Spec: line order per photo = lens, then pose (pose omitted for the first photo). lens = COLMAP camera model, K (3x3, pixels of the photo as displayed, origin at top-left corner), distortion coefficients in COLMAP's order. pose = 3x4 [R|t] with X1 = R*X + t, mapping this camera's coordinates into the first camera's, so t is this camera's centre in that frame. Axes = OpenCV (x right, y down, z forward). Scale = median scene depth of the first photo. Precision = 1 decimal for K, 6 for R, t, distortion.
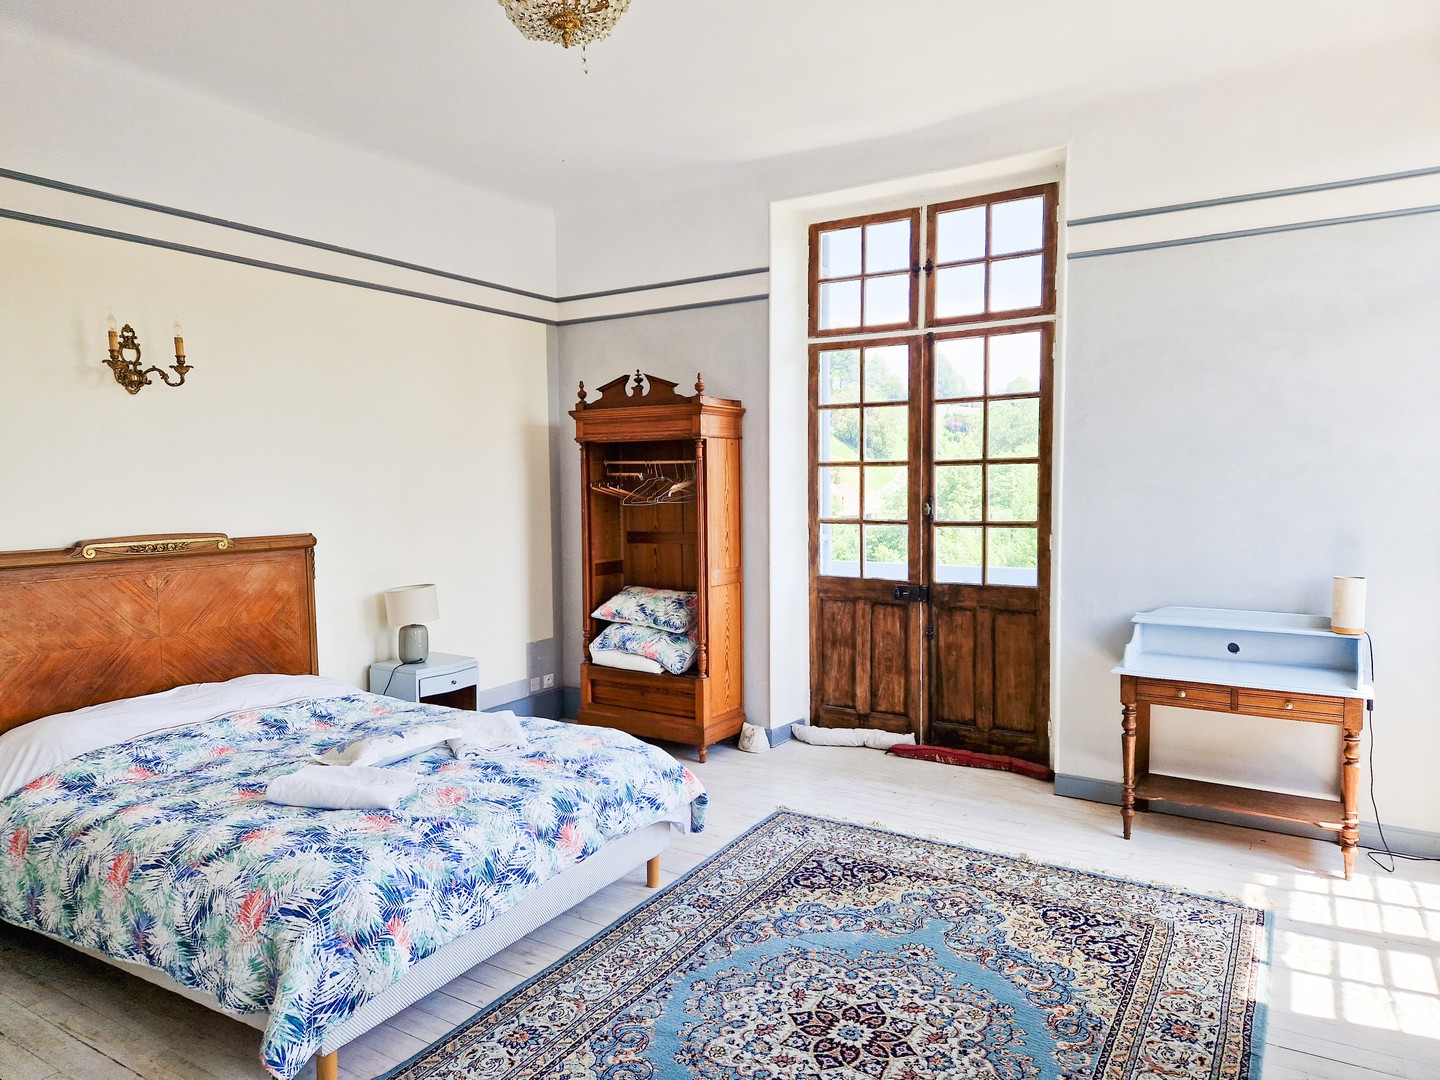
lens RADIAL K [[958.8, 0, 721.8], [0, 958.8, 535.9], [0, 0, 1]] dist [0.040623, -0.014426]
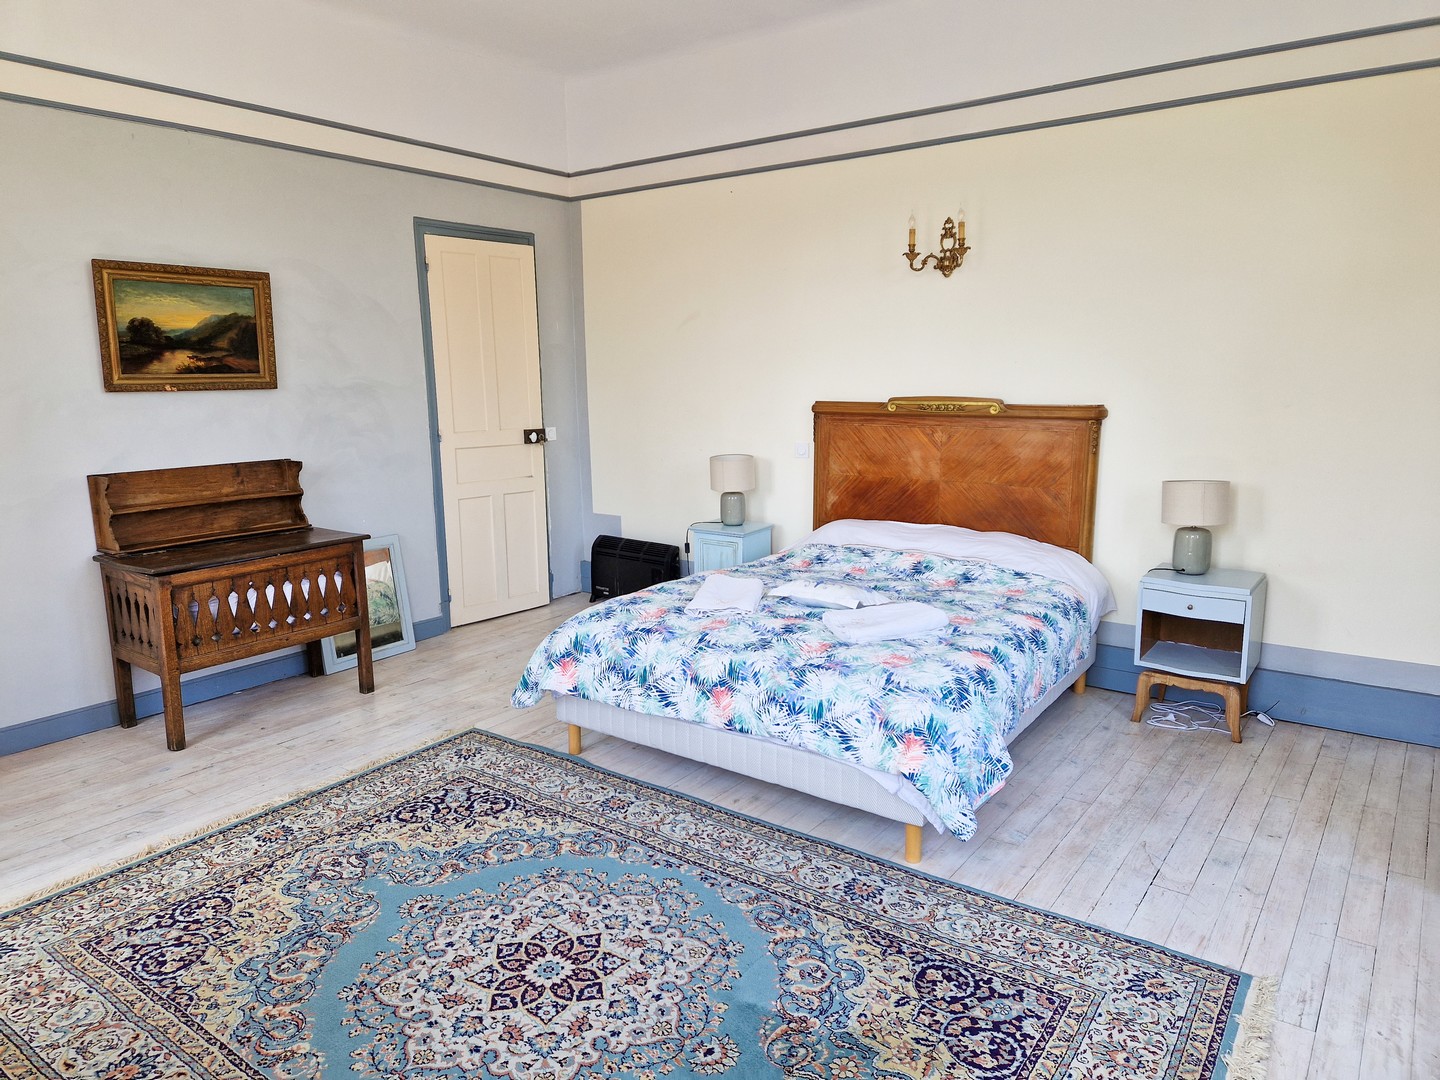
lens RADIAL K [[958.8, 0, 720.1], [0, 958.8, 538.2], [0, 0, 1]] dist [0.040623, -0.014426]
pose [[-0.092401, 0.192309, -0.976975, 0.711256], [-0.045513, 0.979331, 0.197077, -0.057004], [0.994681, 0.062675, -0.081739, 0.921223]]
